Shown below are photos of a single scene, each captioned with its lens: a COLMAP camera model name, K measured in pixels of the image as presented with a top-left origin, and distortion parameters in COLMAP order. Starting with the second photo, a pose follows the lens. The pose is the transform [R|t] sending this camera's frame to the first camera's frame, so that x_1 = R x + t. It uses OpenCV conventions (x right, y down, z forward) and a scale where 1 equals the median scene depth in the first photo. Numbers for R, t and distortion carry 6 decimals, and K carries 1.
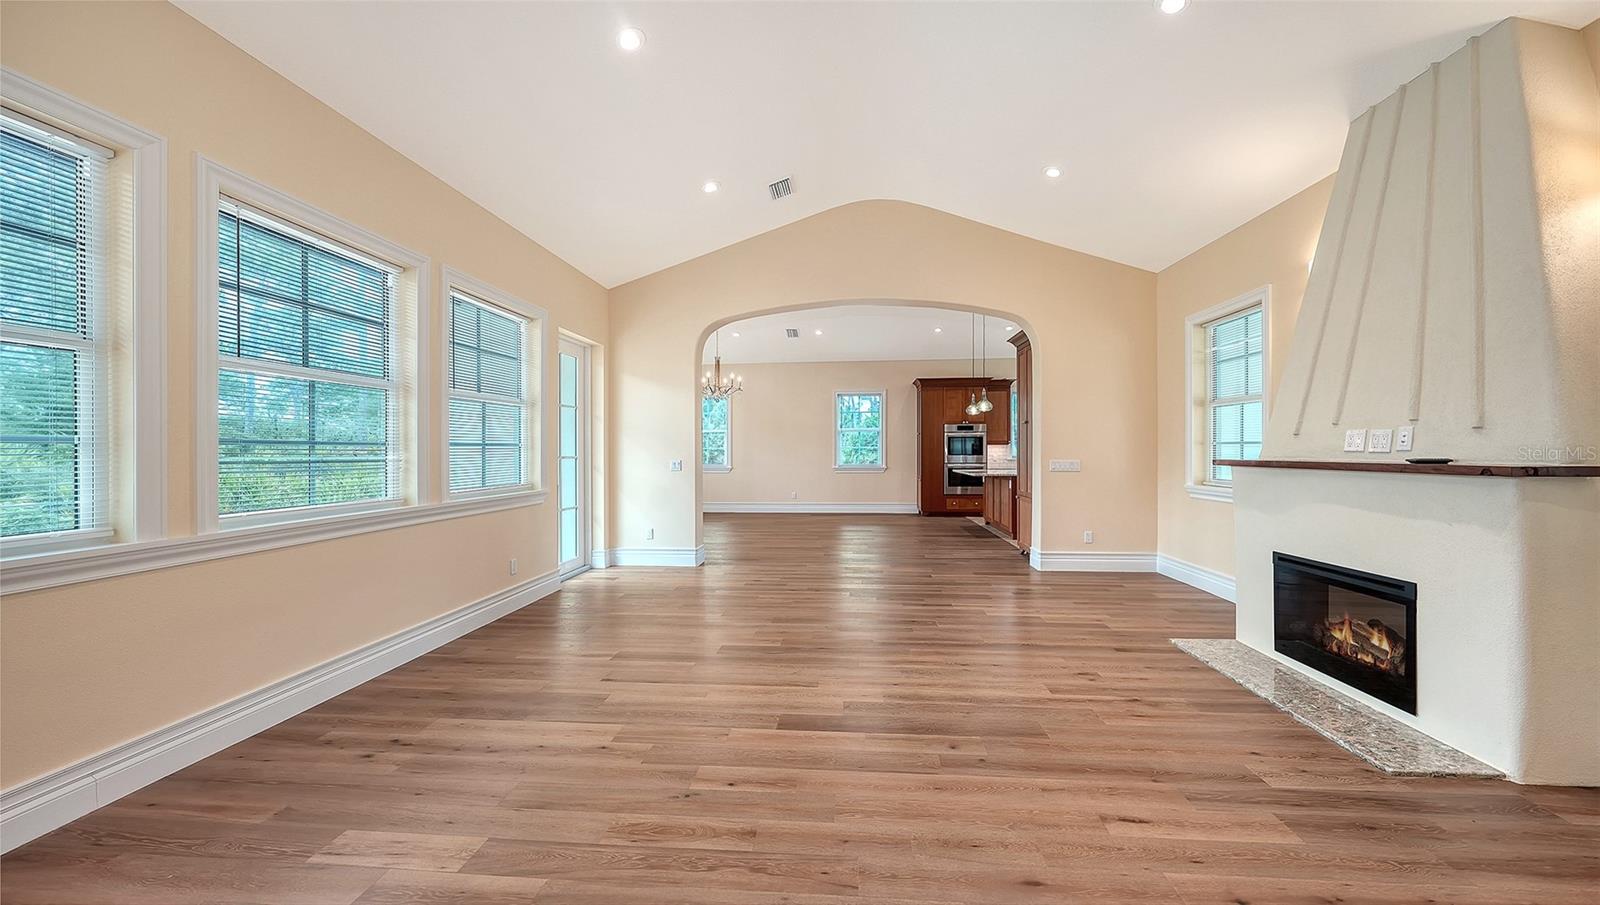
lens RADIAL K [[573.5, 0, 804.3], [0, 573.5, 456.9], [0, 0, 1]] dist [0.000055, -0.004448]
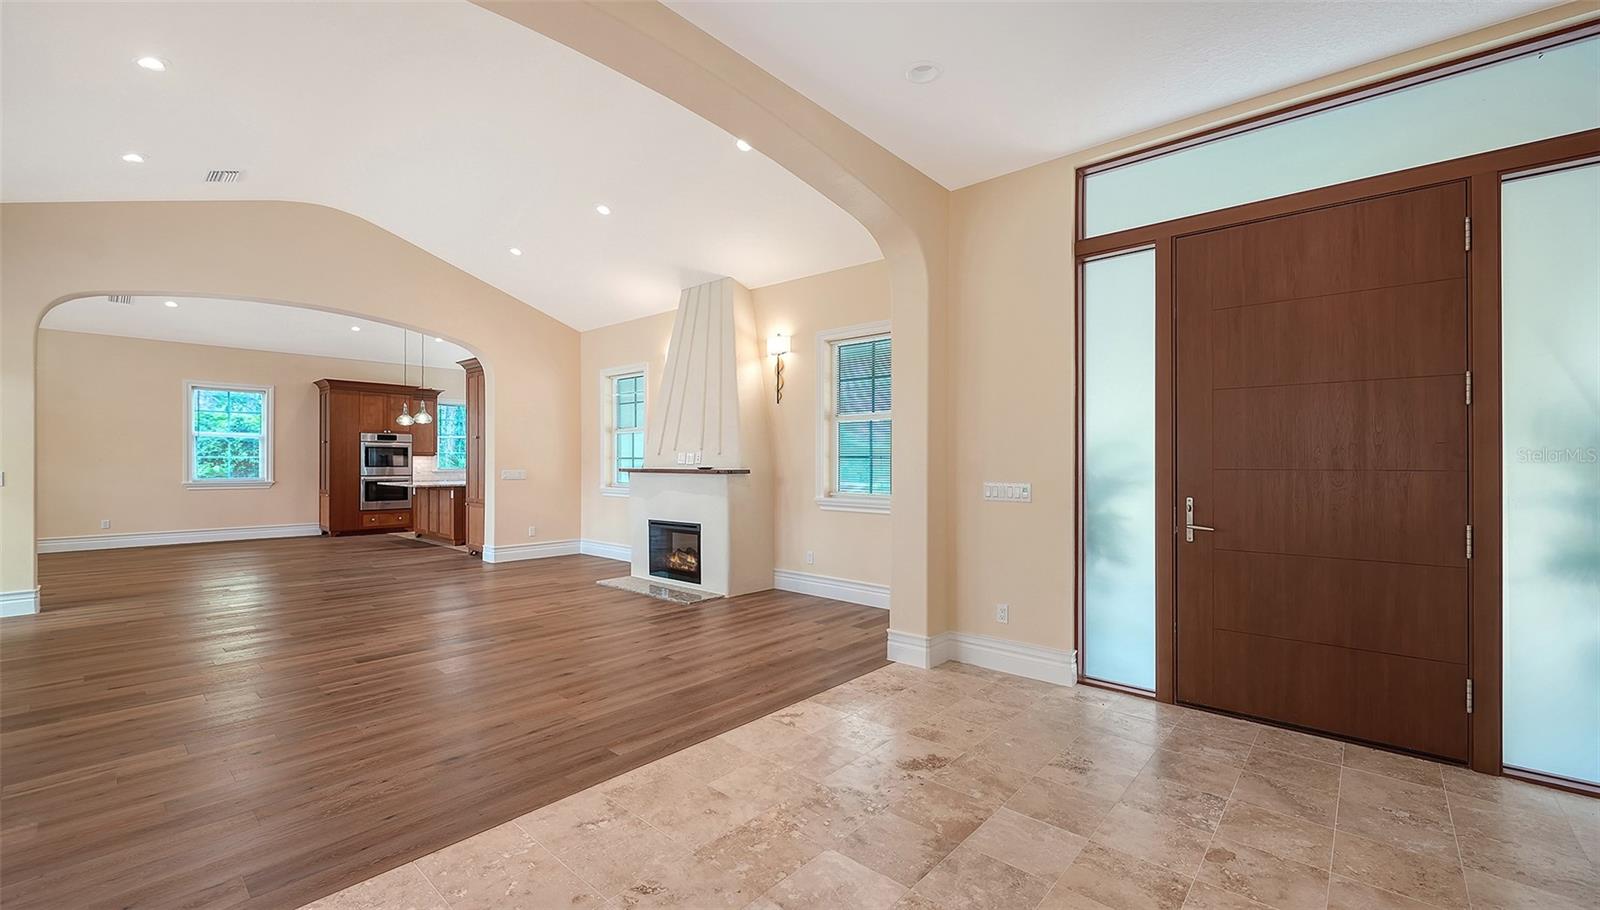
lens RADIAL K [[646.4, 0, 803.6], [0, 646.4, 464.8], [0, 0, 1]] dist [0.000083, -0.000123]
pose [[0.610170, 0.003422, 0.792263, -0.301137], [0.002935, 0.999974, -0.006580, 0.005306], [-0.792265, 0.006340, 0.610144, -0.383281]]
